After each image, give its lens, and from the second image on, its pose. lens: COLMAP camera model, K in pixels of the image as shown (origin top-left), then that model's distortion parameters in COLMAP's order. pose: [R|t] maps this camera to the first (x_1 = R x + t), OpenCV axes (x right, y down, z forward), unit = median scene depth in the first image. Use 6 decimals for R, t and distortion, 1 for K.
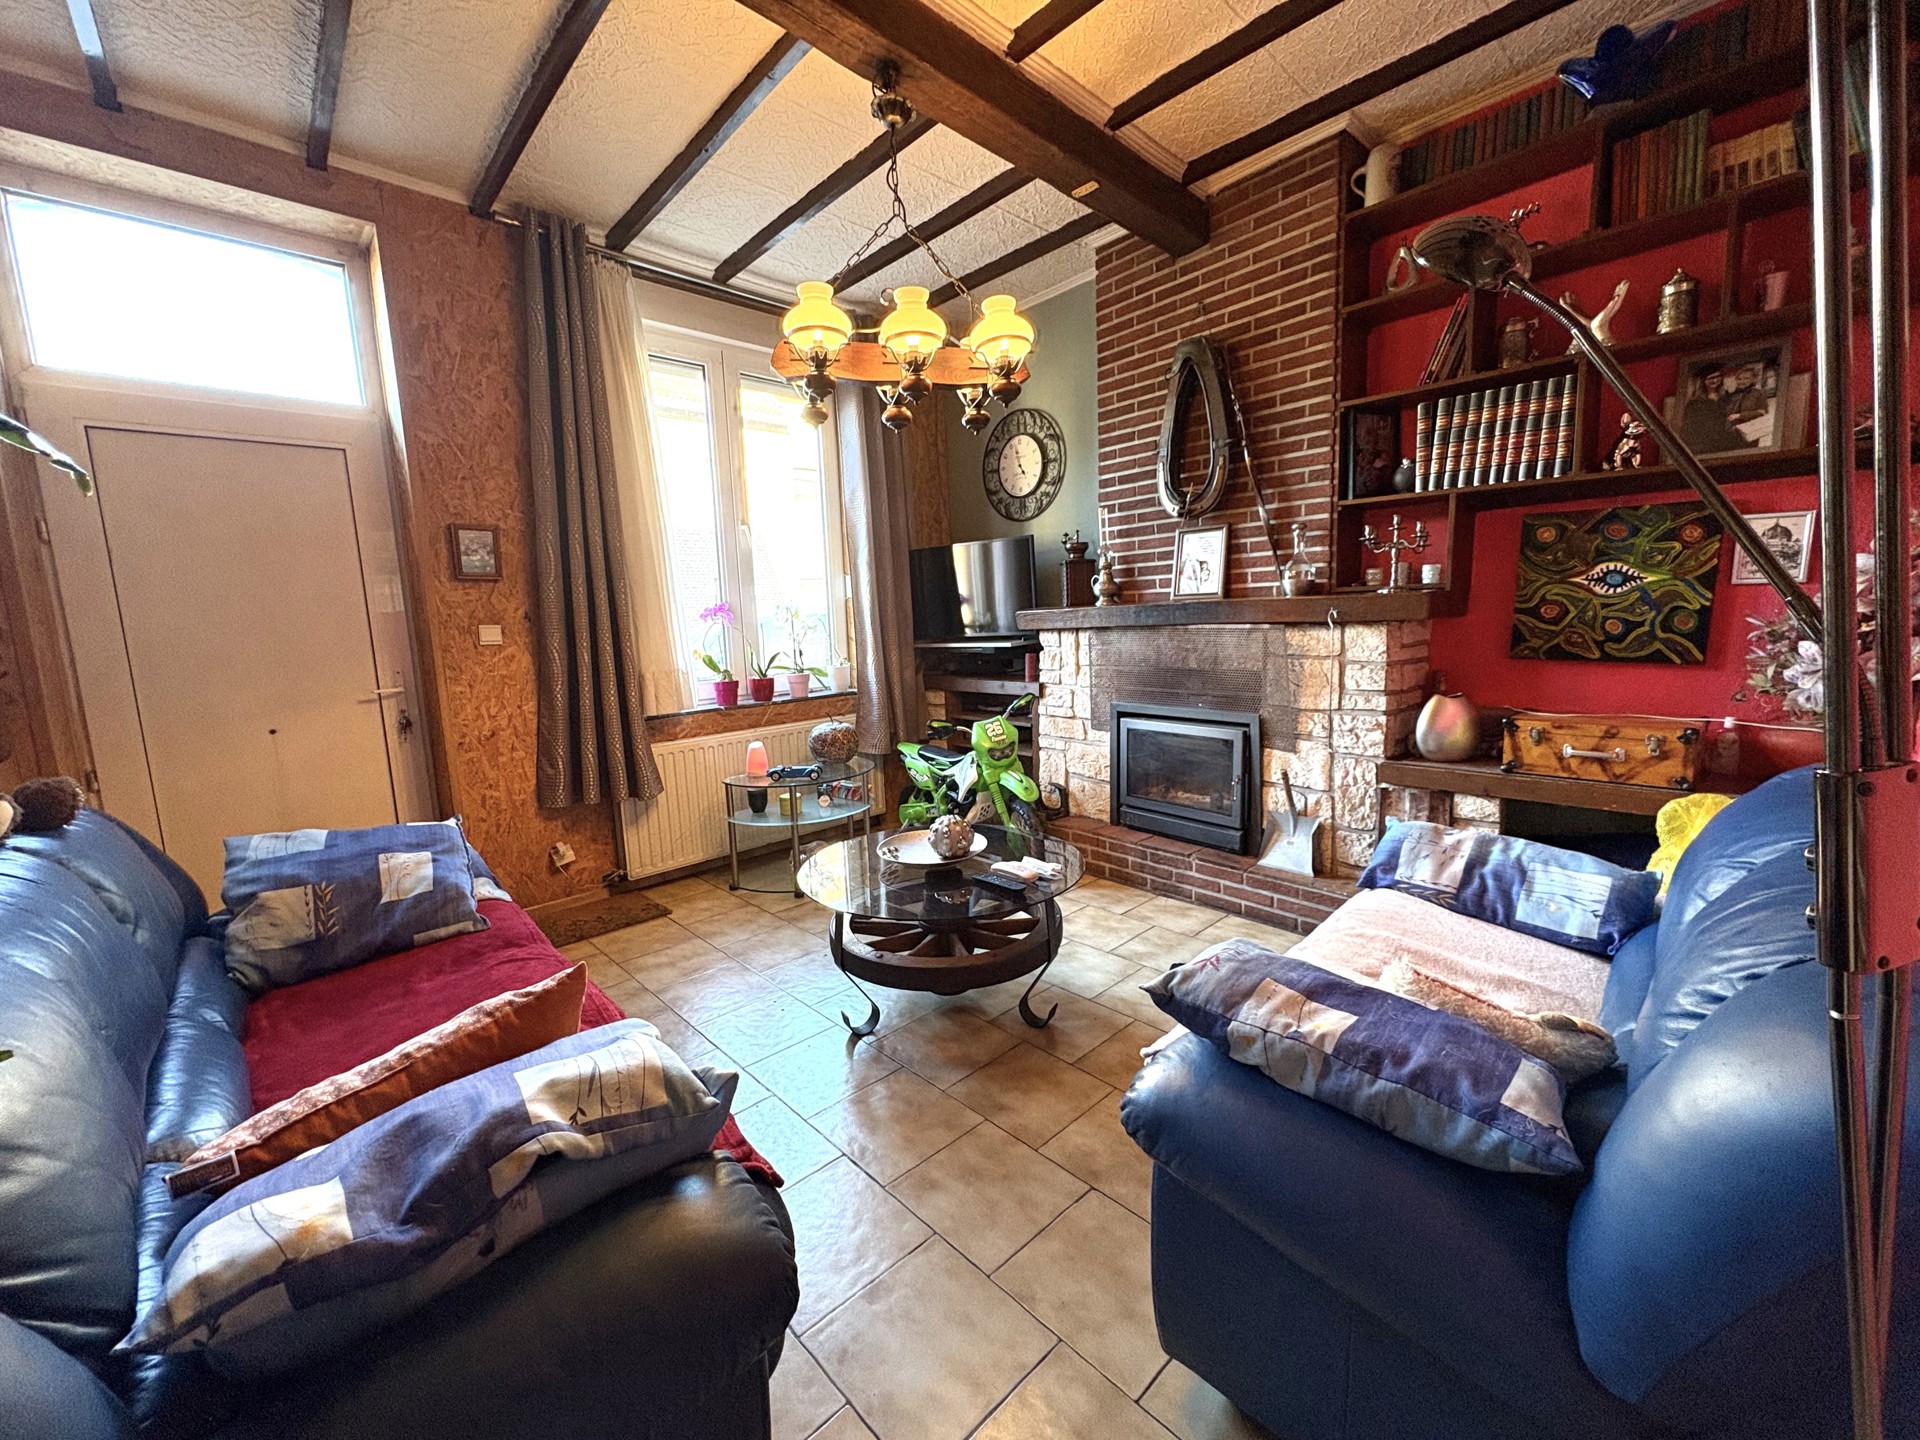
lens RADIAL K [[767.1, 0, 952.7], [0, 767.1, 717.4], [0, 0, 1]] dist [0.000860, 0.000006]
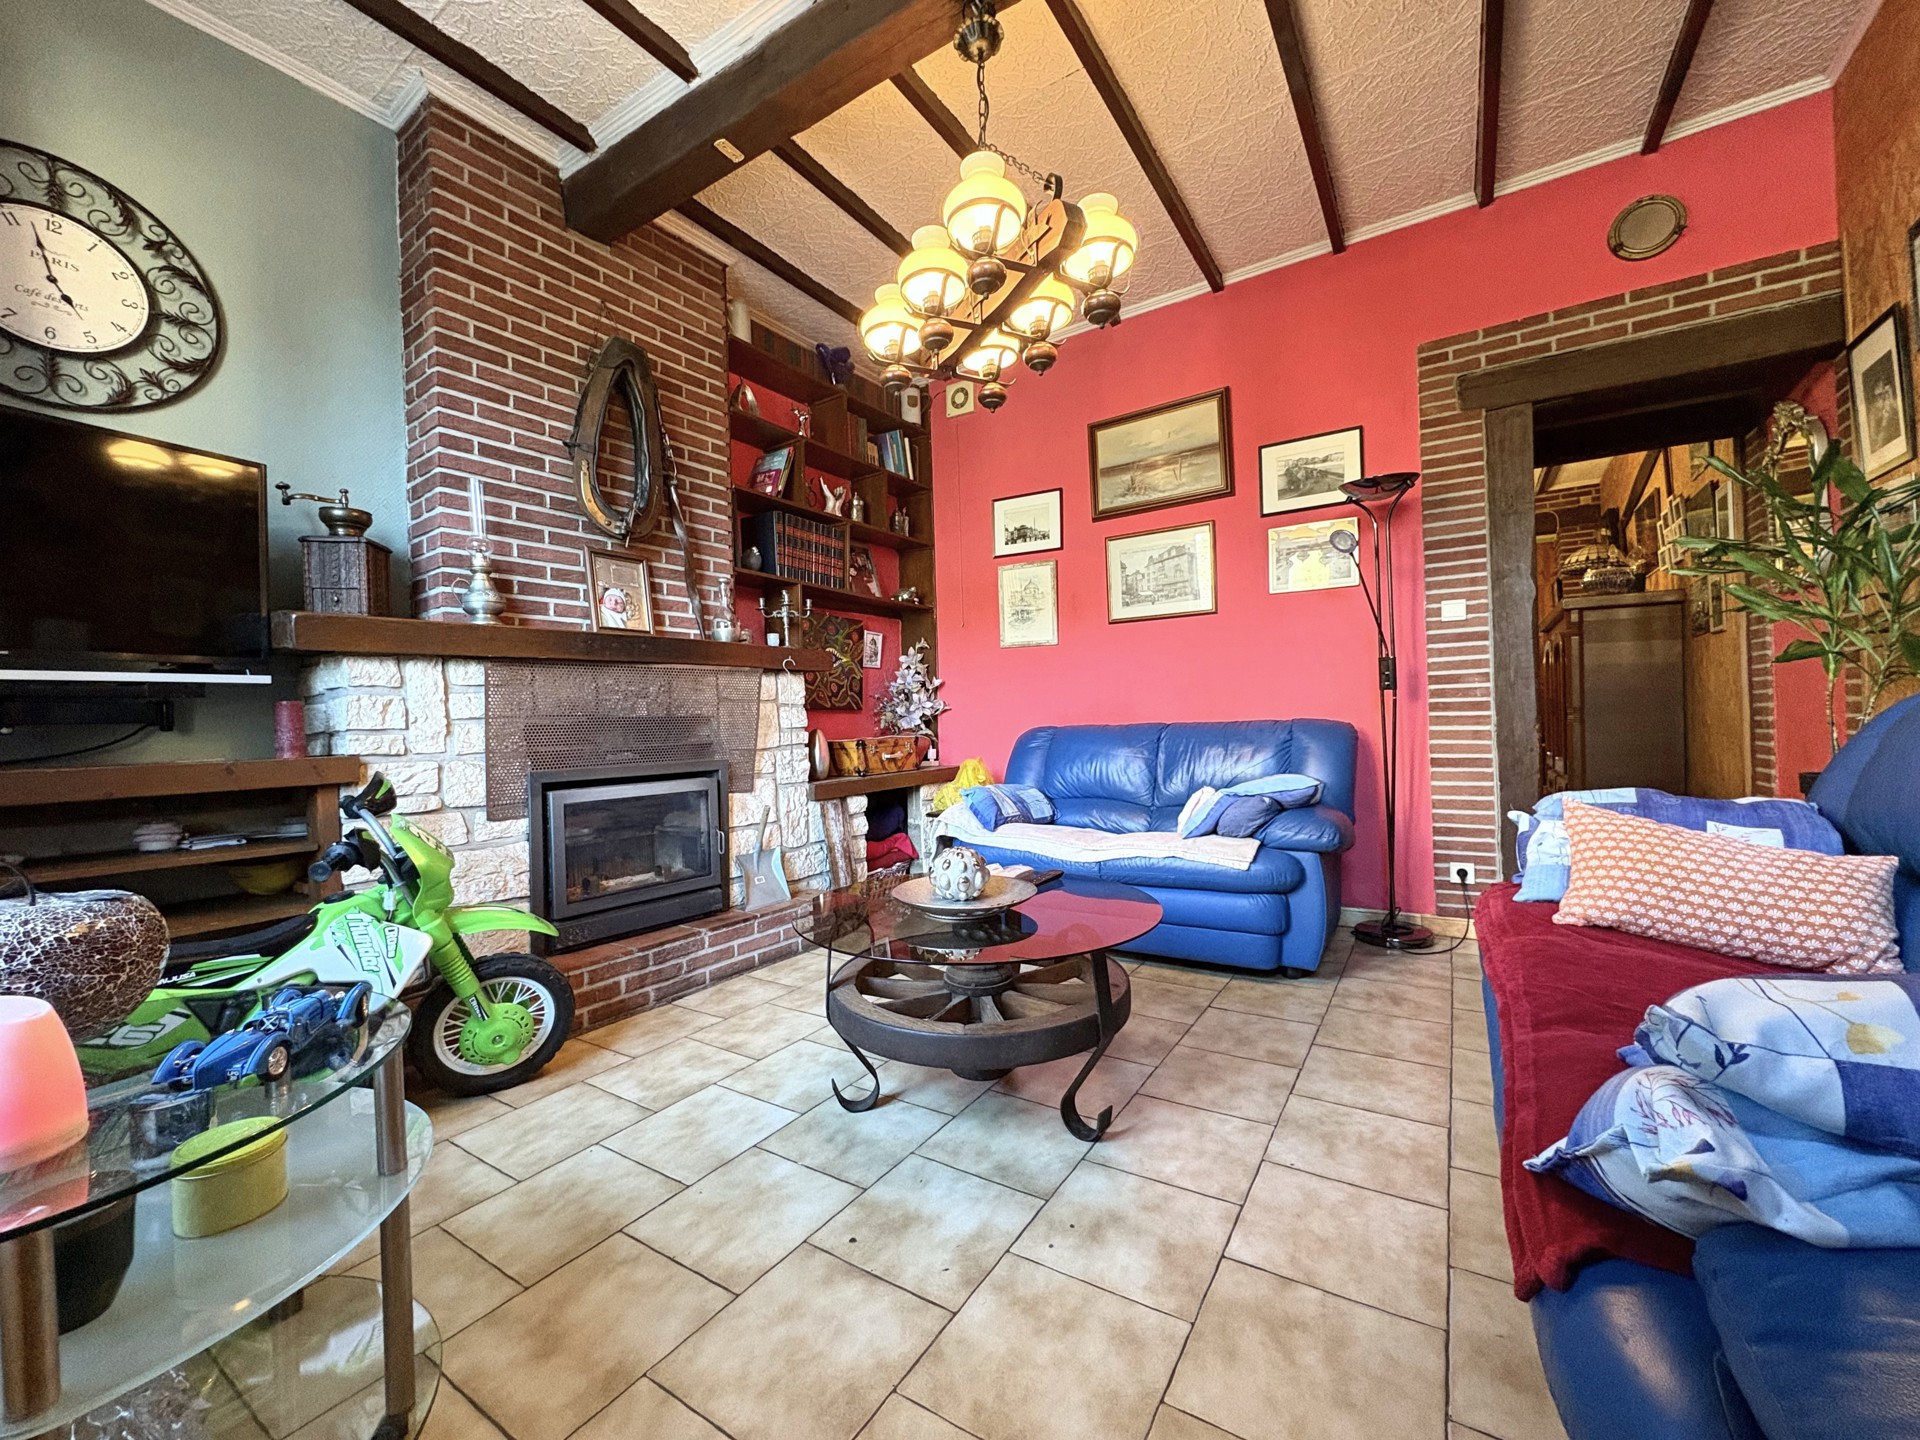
lens RADIAL K [[767.1, 0, 955.7], [0, 767.1, 718.5], [0, 0, 1]] dist [0.000860, 0.000006]
pose [[-0.239536, 0.051657, 0.969512, -0.597277], [0.170012, 0.985386, -0.010498, 0.005209], [-0.955886, 0.162314, -0.244817, 0.907345]]
